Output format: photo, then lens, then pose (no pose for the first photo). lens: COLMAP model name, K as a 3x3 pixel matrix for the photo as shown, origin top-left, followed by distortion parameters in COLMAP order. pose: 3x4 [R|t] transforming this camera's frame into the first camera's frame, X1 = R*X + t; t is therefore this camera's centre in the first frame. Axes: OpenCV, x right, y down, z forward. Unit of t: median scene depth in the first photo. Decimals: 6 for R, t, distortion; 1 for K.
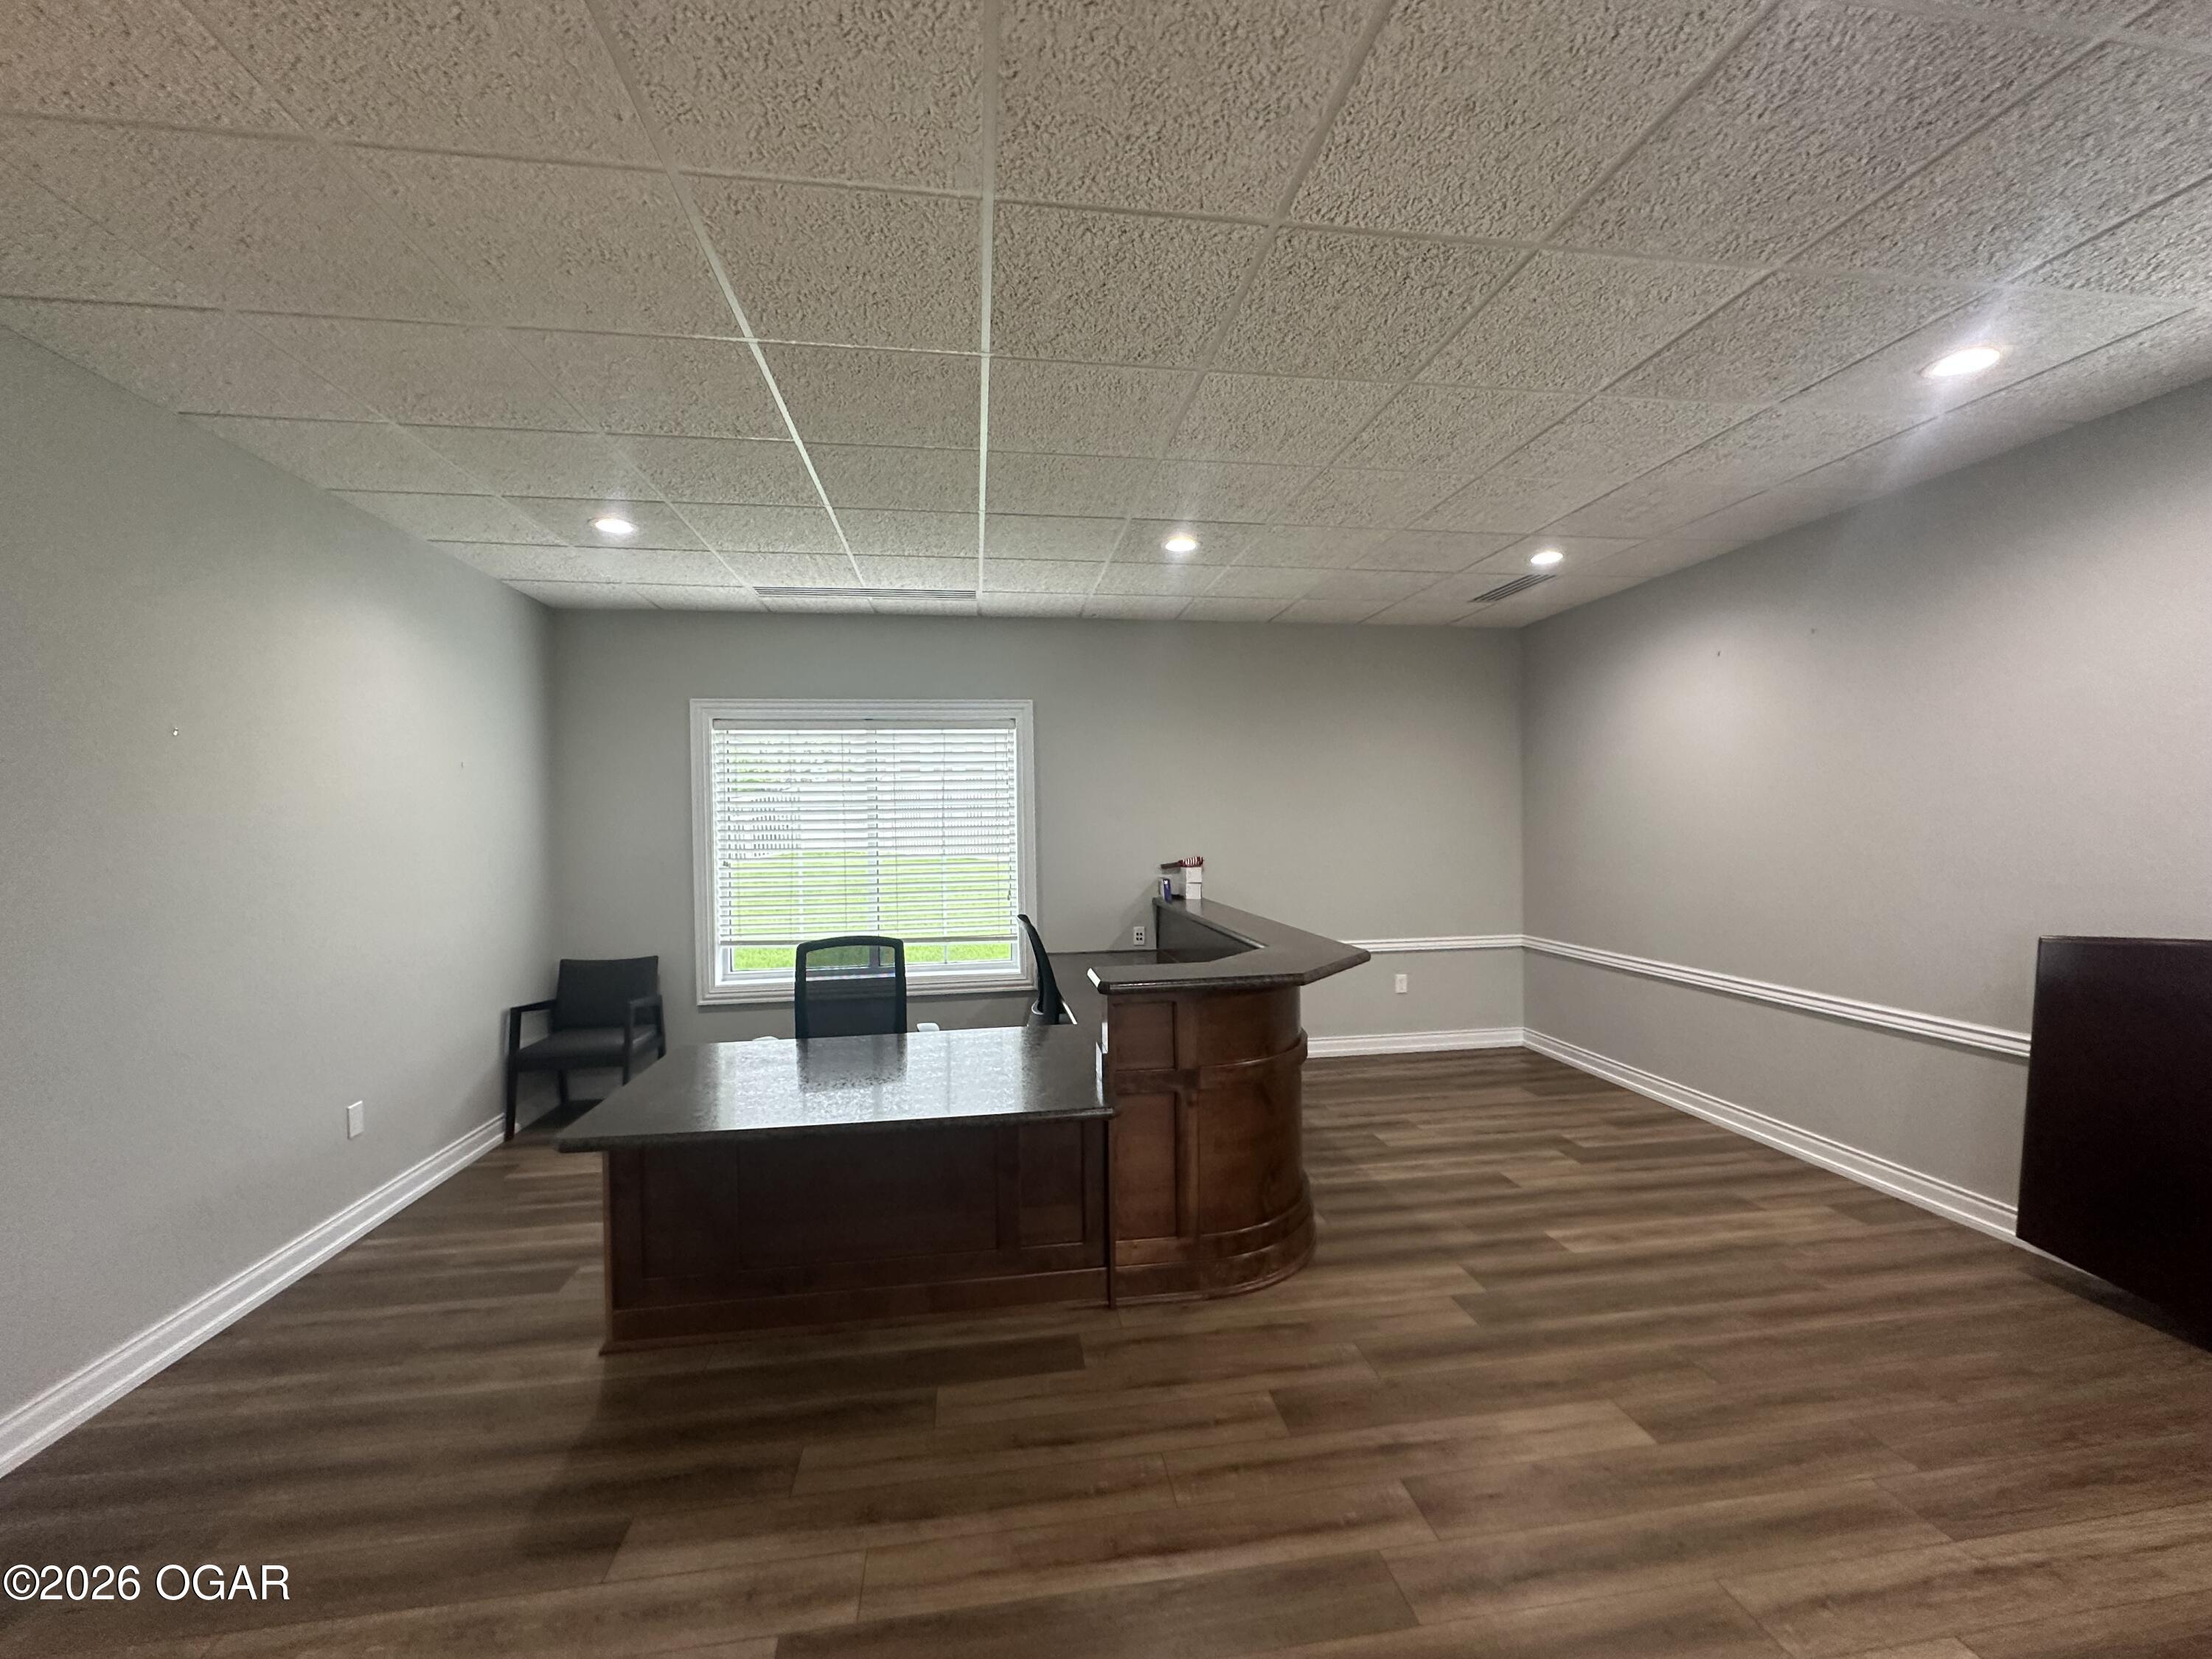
lens RADIAL K [[876.2, 0, 1106.7], [0, 876.2, 843.1], [0, 0, 1]] dist [-0.003293, -0.000287]
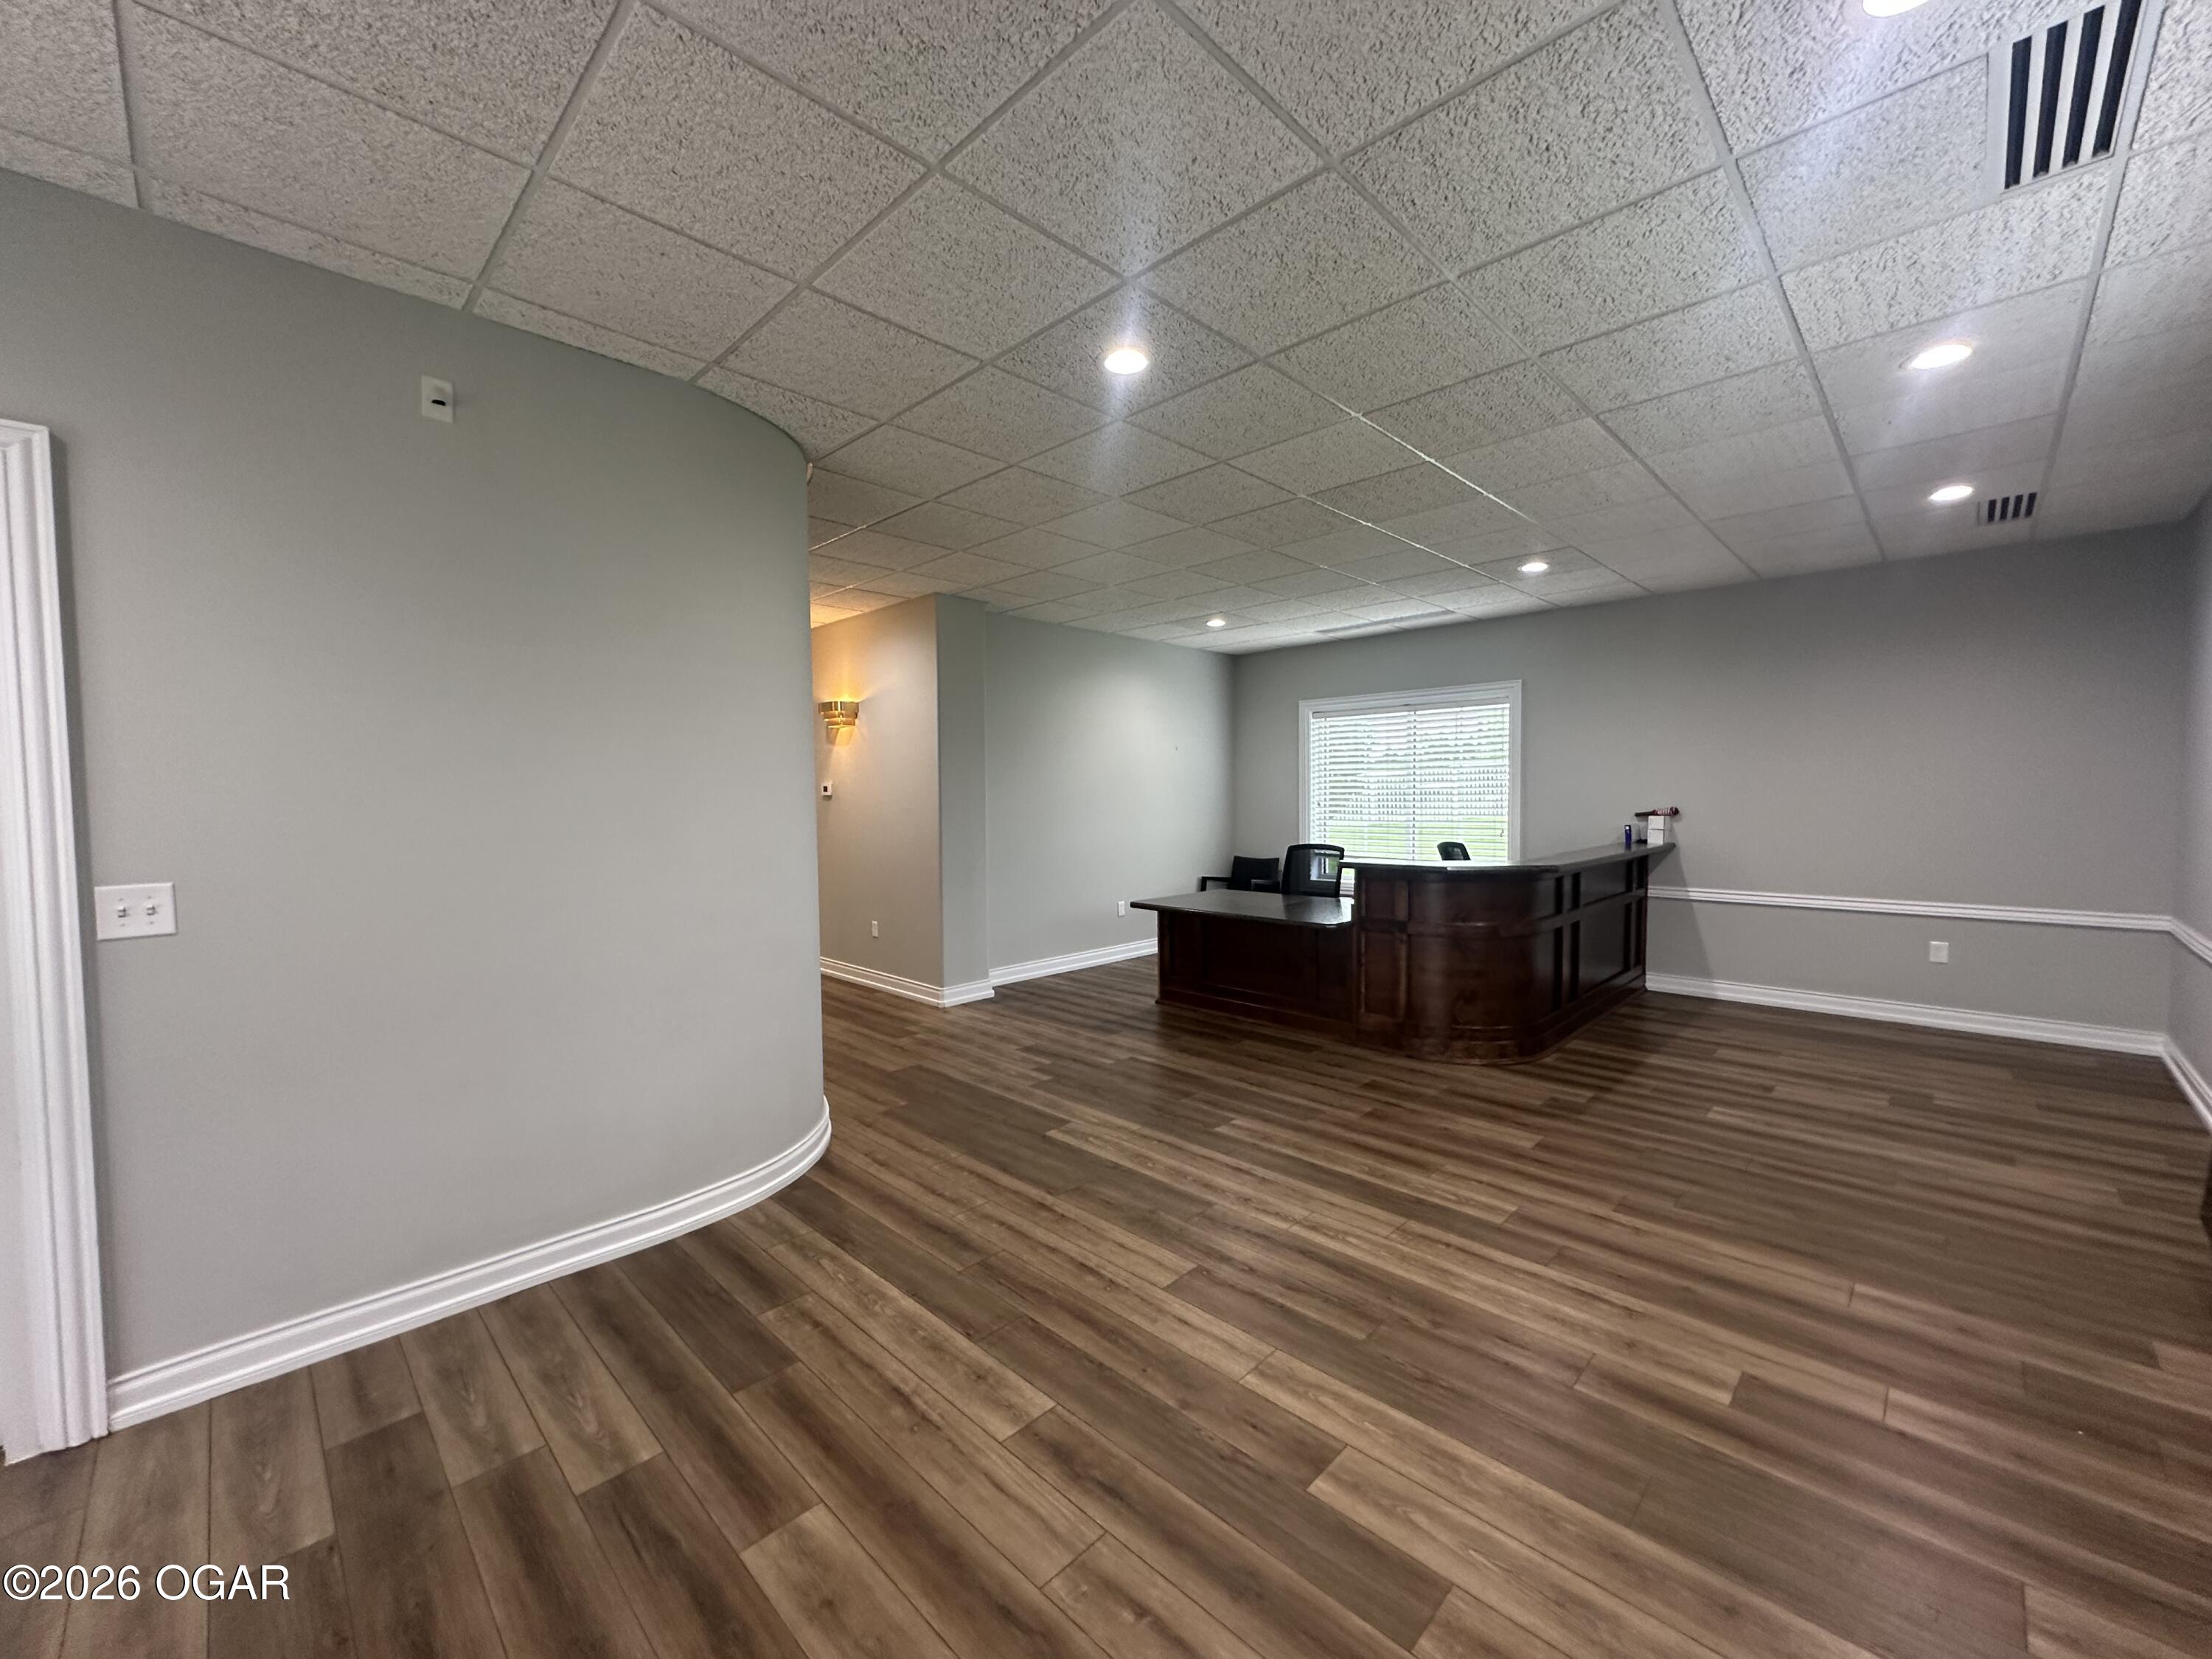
lens RADIAL K [[876.2, 0, 1113.1], [0, 876.2, 830.8], [0, 0, 1]] dist [-0.003293, -0.000287]
pose [[0.610660, 0.043455, -0.790700, 0.962972], [-0.016922, 0.998981, 0.041833, 0.021147], [0.791712, -0.012165, 0.610773, -0.423444]]
